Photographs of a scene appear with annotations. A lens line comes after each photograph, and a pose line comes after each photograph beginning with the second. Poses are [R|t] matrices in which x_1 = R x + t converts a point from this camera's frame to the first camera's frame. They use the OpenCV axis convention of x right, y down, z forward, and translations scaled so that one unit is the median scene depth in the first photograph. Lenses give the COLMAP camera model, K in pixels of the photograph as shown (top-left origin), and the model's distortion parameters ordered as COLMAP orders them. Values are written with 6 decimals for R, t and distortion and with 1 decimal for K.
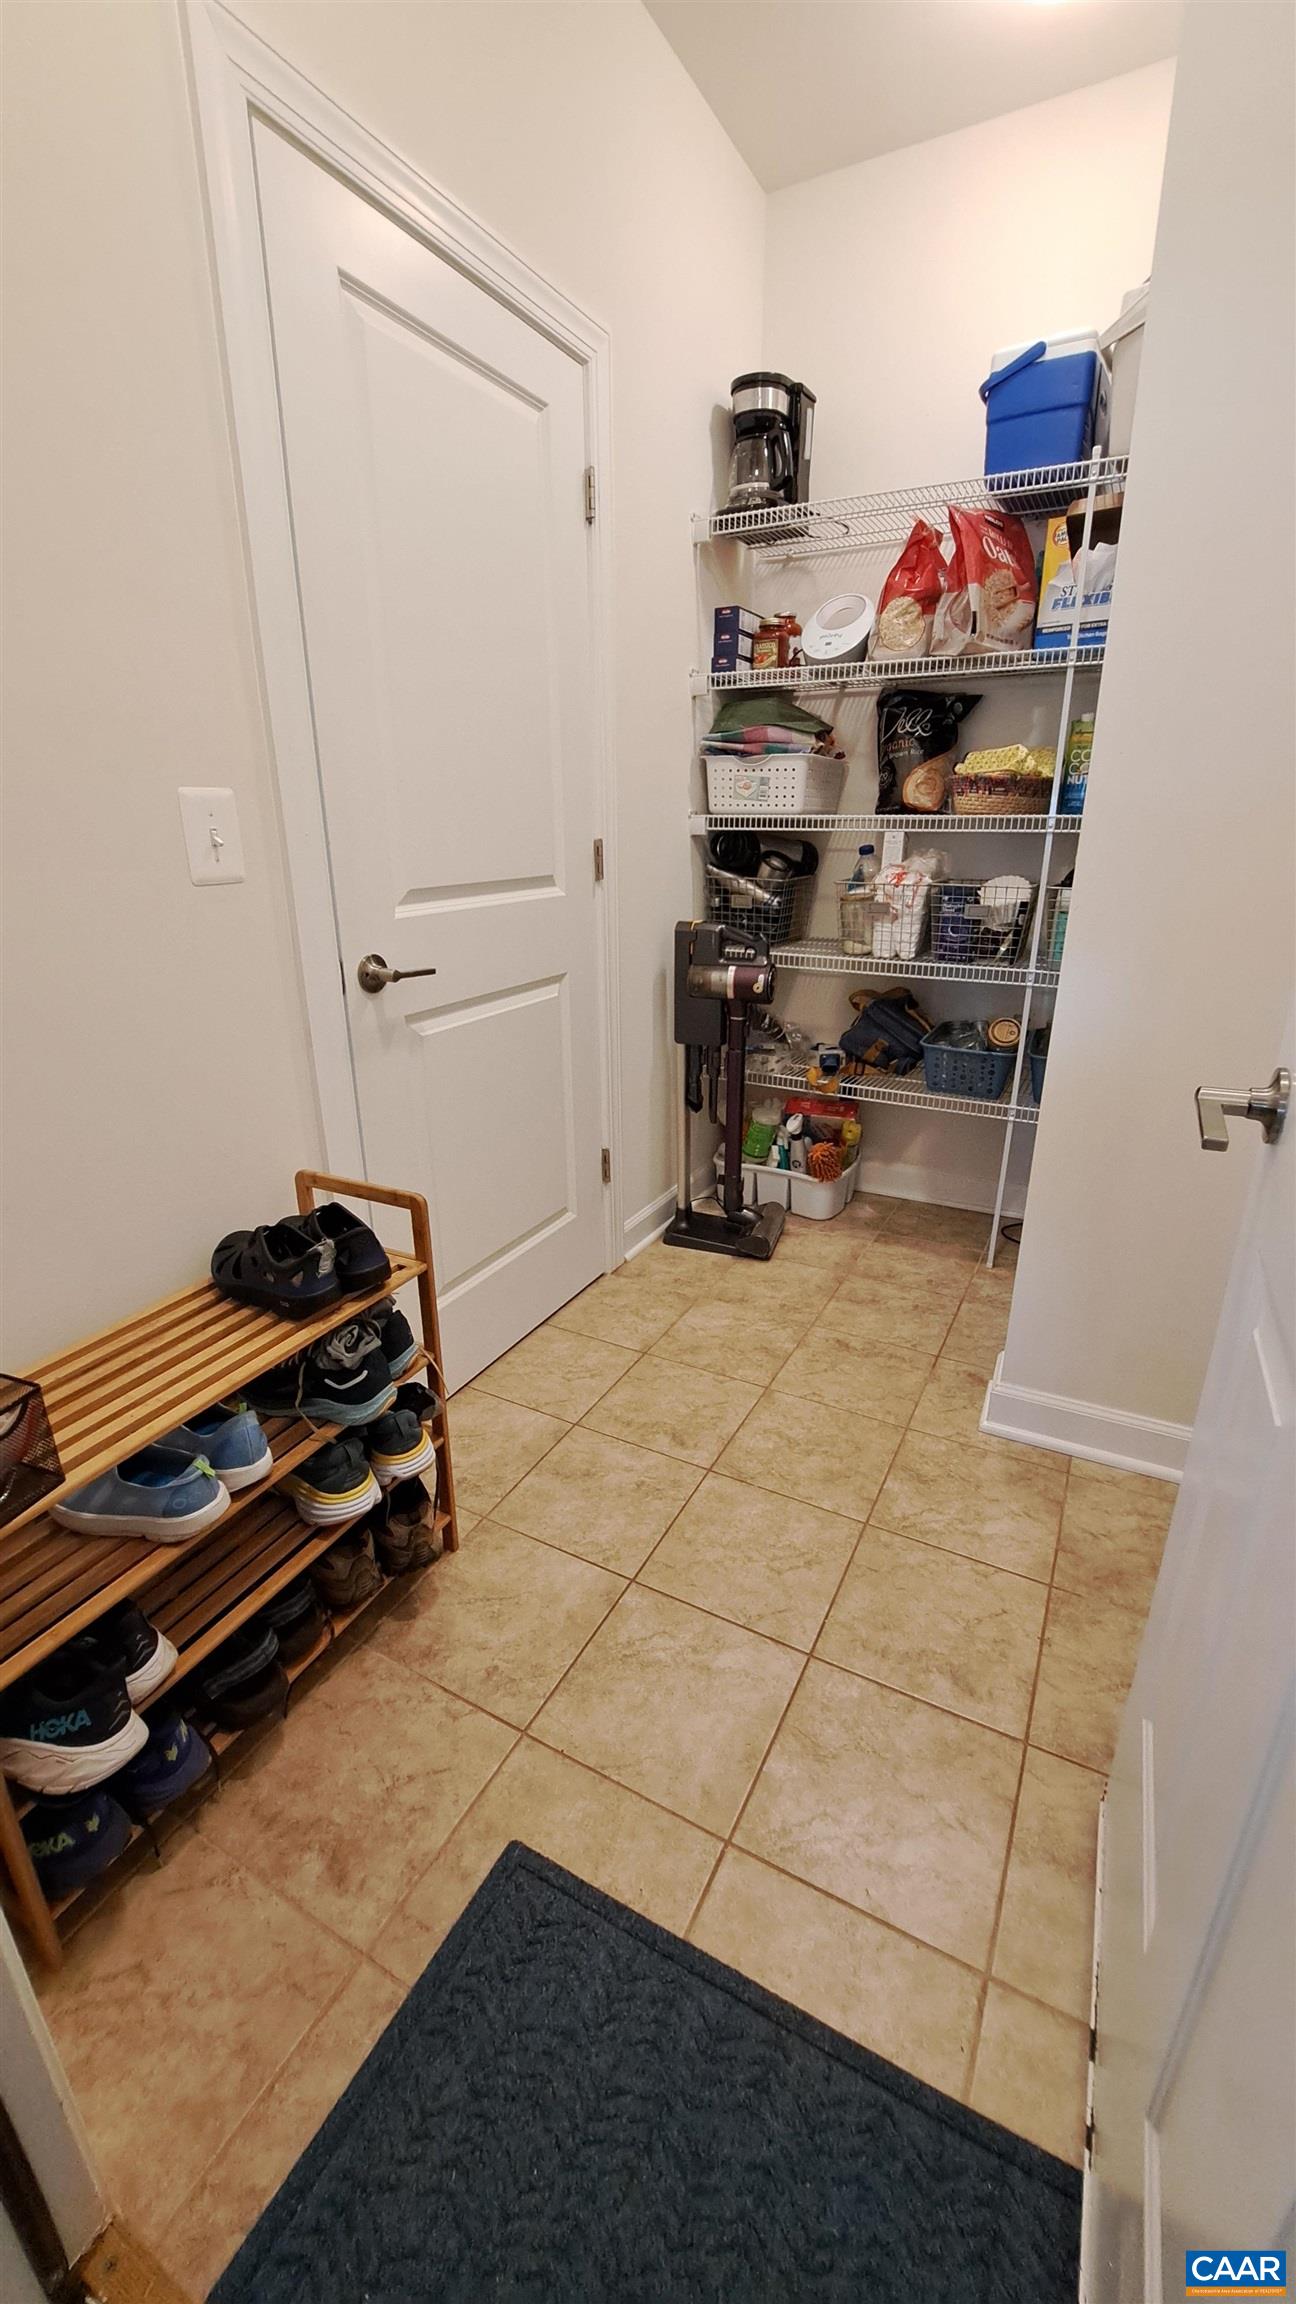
lens RADIAL K [[921.4, 0, 644.3], [0, 921.4, 1139.4], [0, 0, 1]] dist [-0.002992, -0.012808]
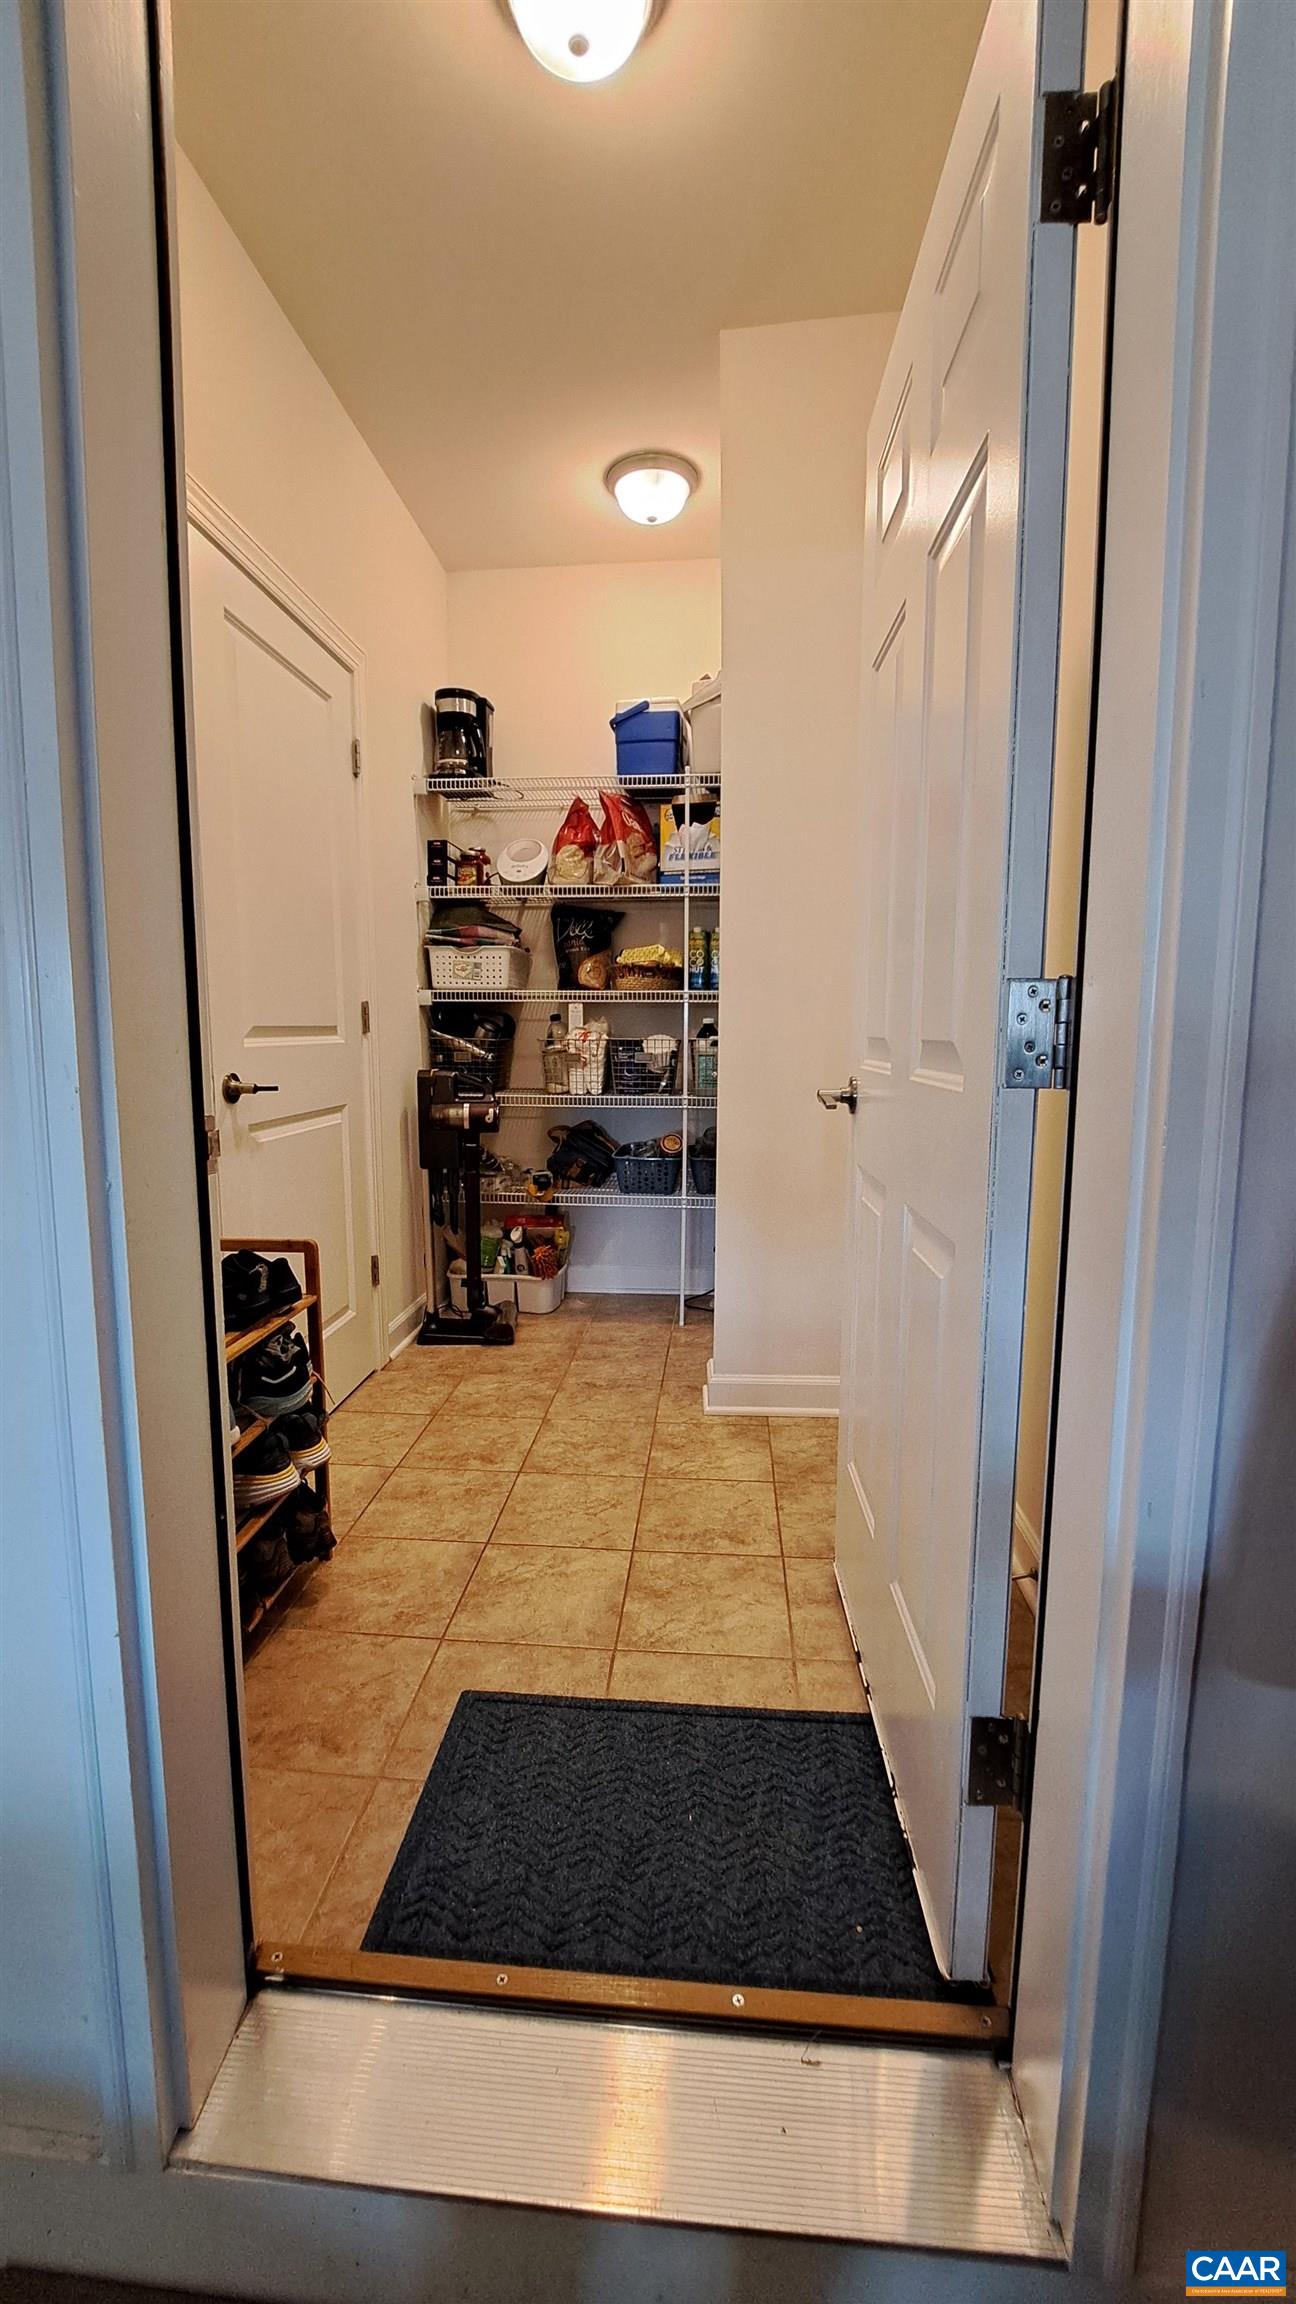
lens RADIAL K [[921.4, 0, 644.3], [0, 921.4, 1139.4], [0, 0, 1]] dist [-0.002992, -0.012808]
pose [[0.918406, -0.041970, 0.393406, -0.195191], [0.124144, 0.974708, -0.185829, 0.135660], [-0.375657, 0.219505, 0.900389, -0.230836]]
